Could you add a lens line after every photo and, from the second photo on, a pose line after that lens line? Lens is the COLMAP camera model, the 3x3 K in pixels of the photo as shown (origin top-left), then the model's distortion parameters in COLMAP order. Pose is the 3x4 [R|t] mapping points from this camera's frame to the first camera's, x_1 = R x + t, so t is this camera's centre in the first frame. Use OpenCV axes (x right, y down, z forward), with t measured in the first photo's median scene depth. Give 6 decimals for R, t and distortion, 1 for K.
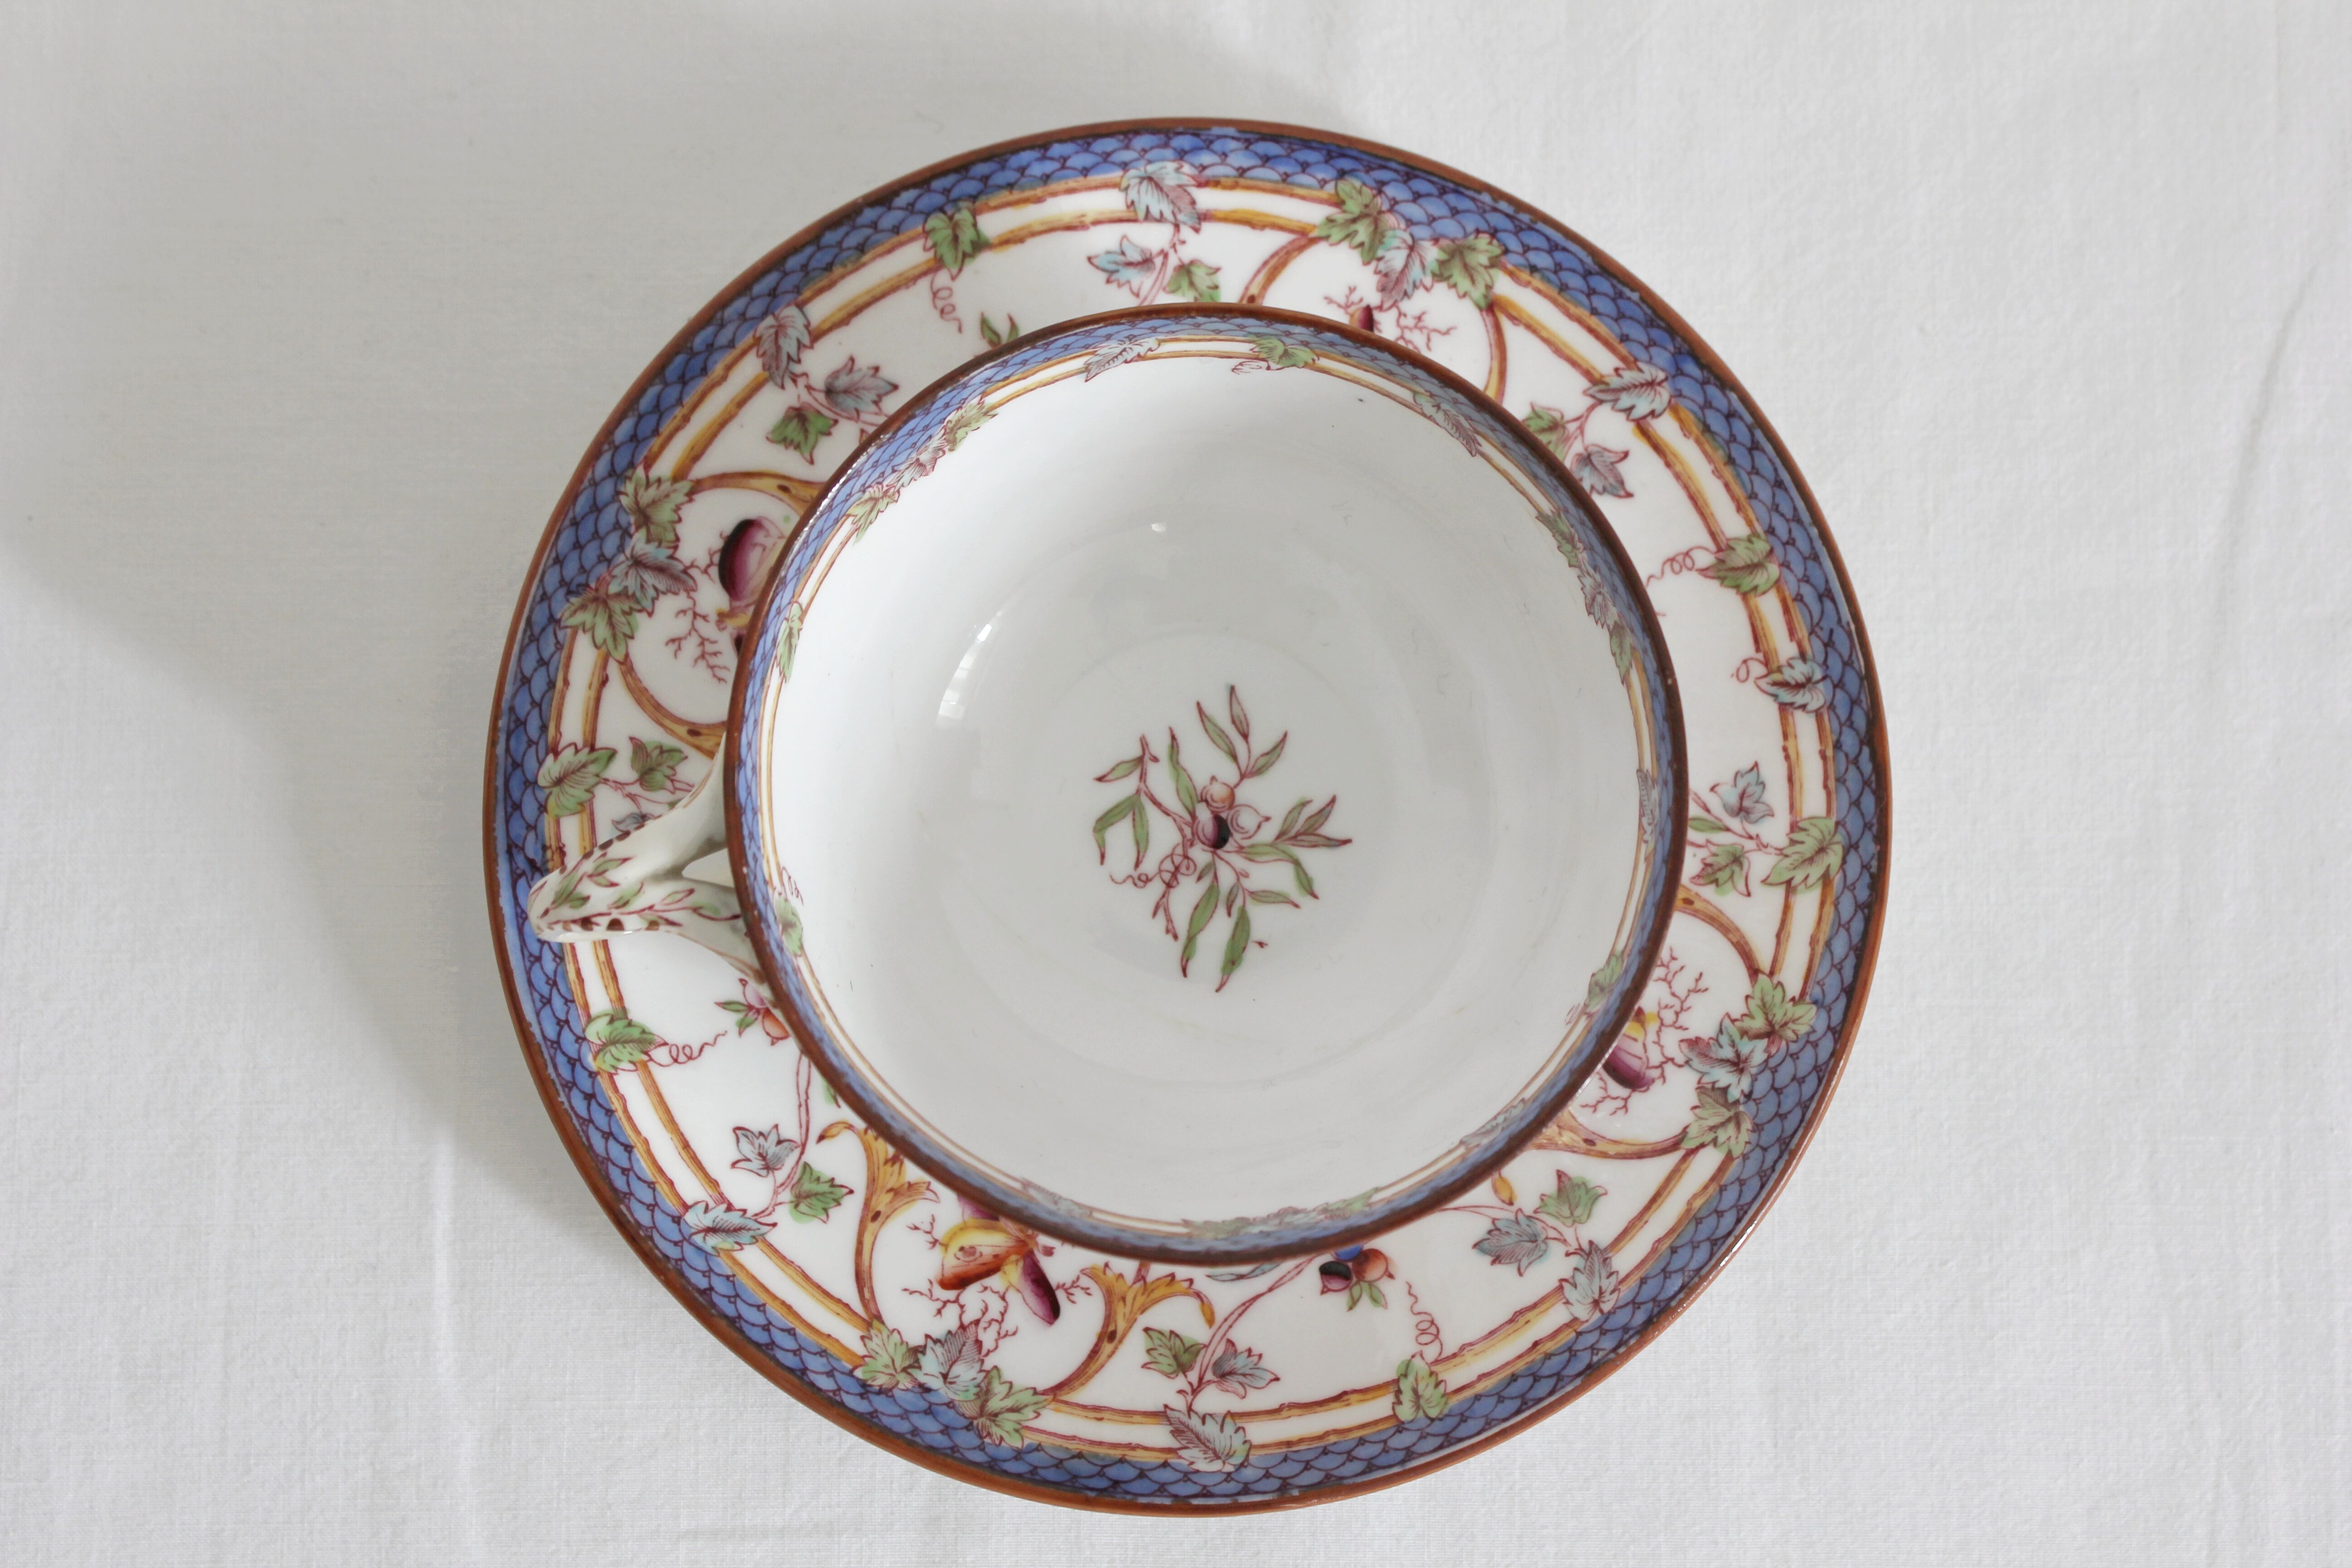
lens RADIAL K [[3750.7, 0, 1182.9], [0, 3750.7, 780.9], [0, 0, 1]] dist [-0.032637, -0.021146]
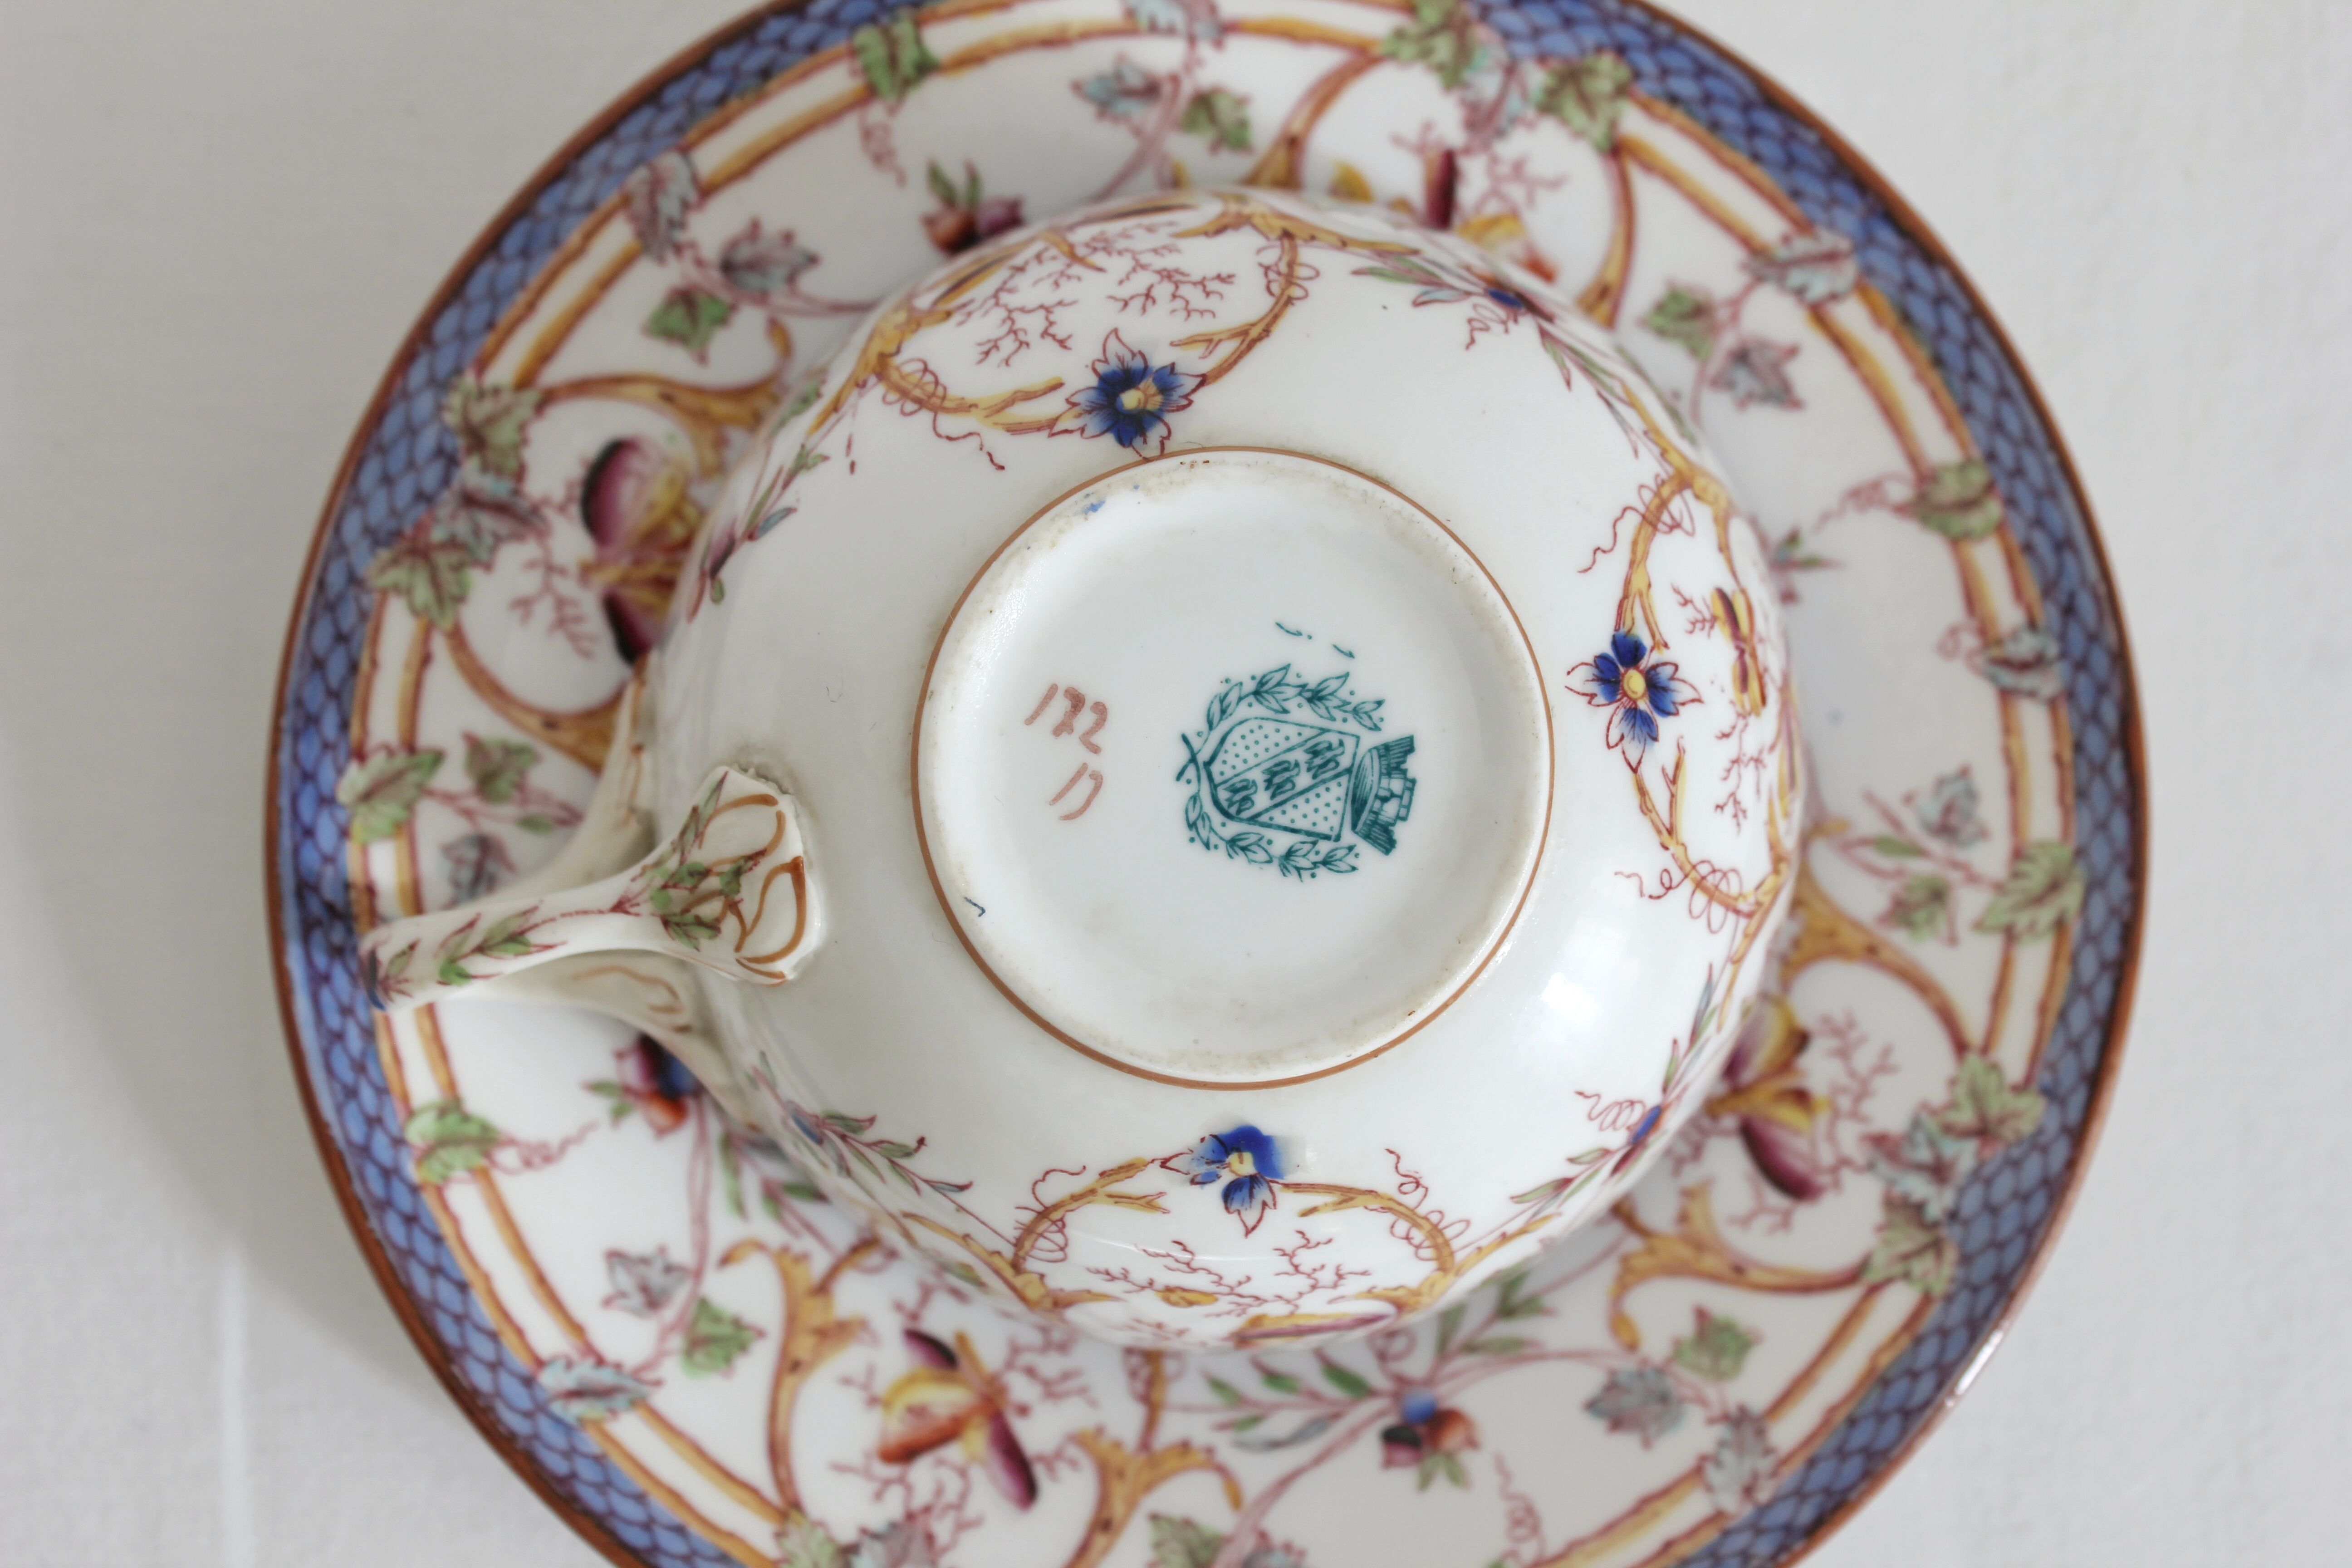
lens RADIAL K [[3709.0, 0, 1183.5], [0, 3709.0, 777.9], [0, 0, 1]] dist [-0.033008, 0.056736]
pose [[0.999954, -0.000016, -0.009576, 0.003776], [0.000746, 0.997089, 0.076245, -0.059661], [0.009546, -0.076248, 0.997043, 0.263505]]
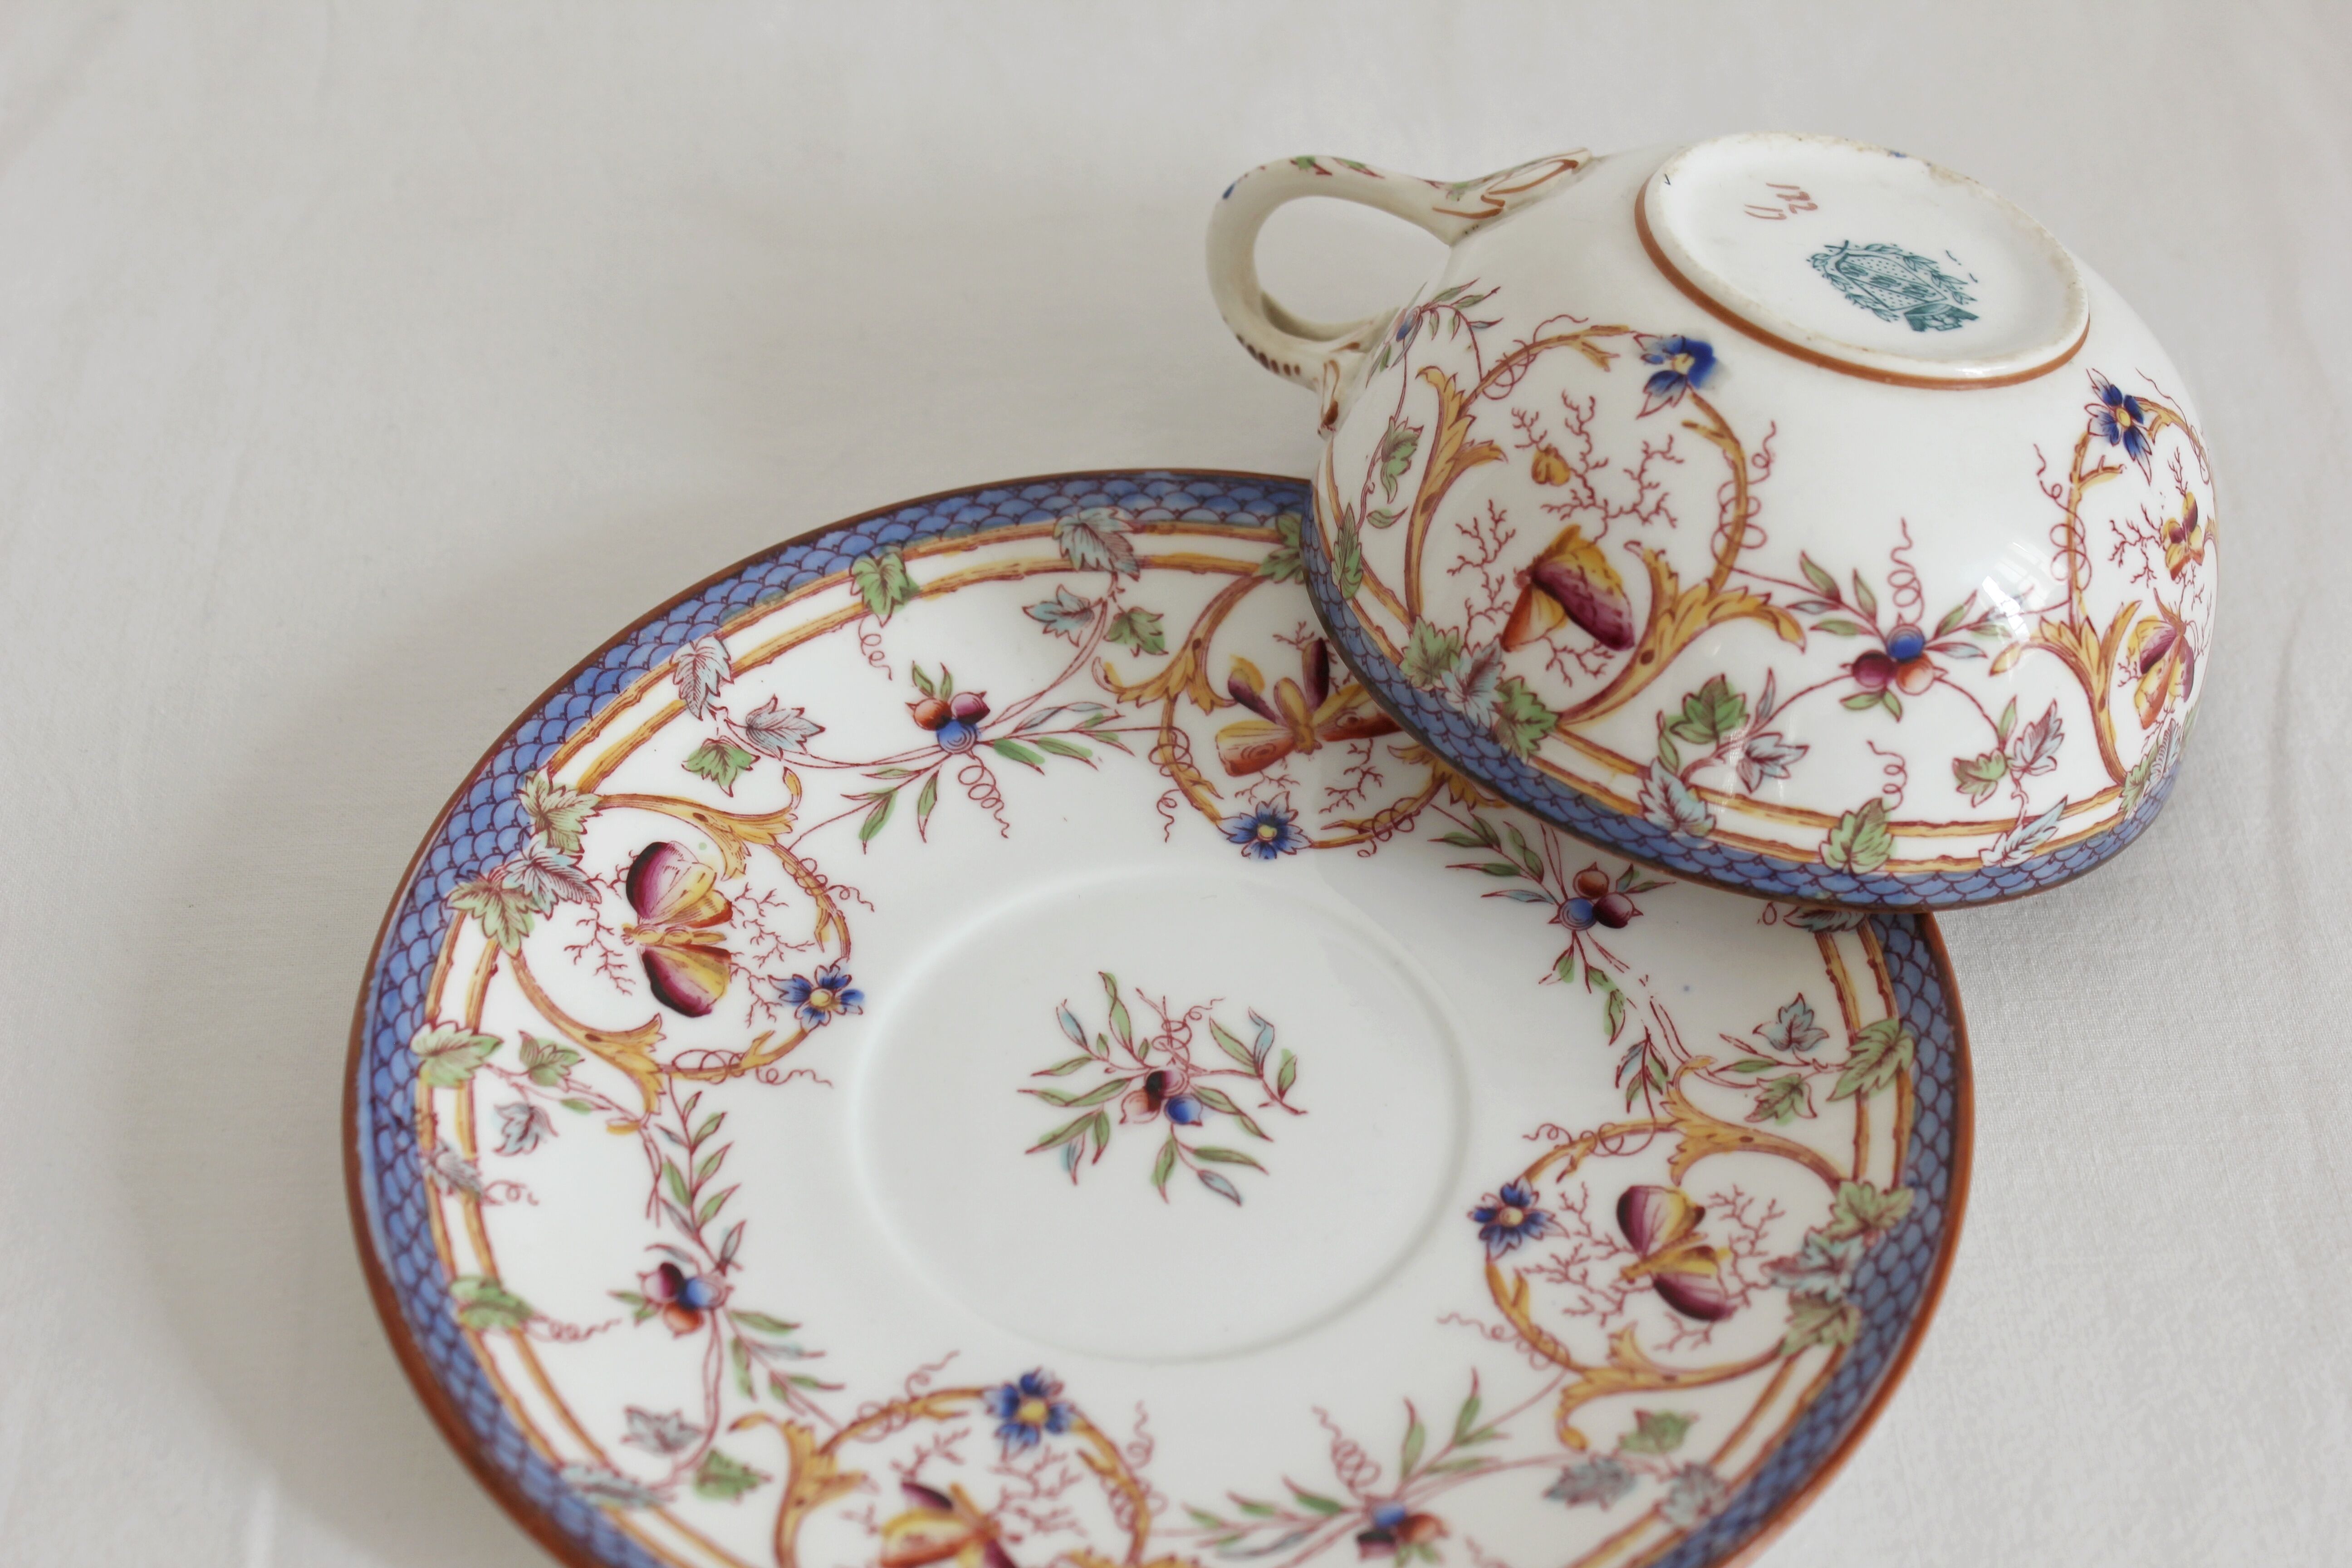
lens RADIAL K [[3750.7, 0, 1182.9], [0, 3750.7, 780.9], [0, 0, 1]] dist [-0.032637, -0.021146]
pose [[0.998238, -0.050079, 0.031831, -0.017698], [0.059222, 0.807141, -0.587380, 0.468972], [0.003723, 0.588230, 0.808685, 0.259652]]
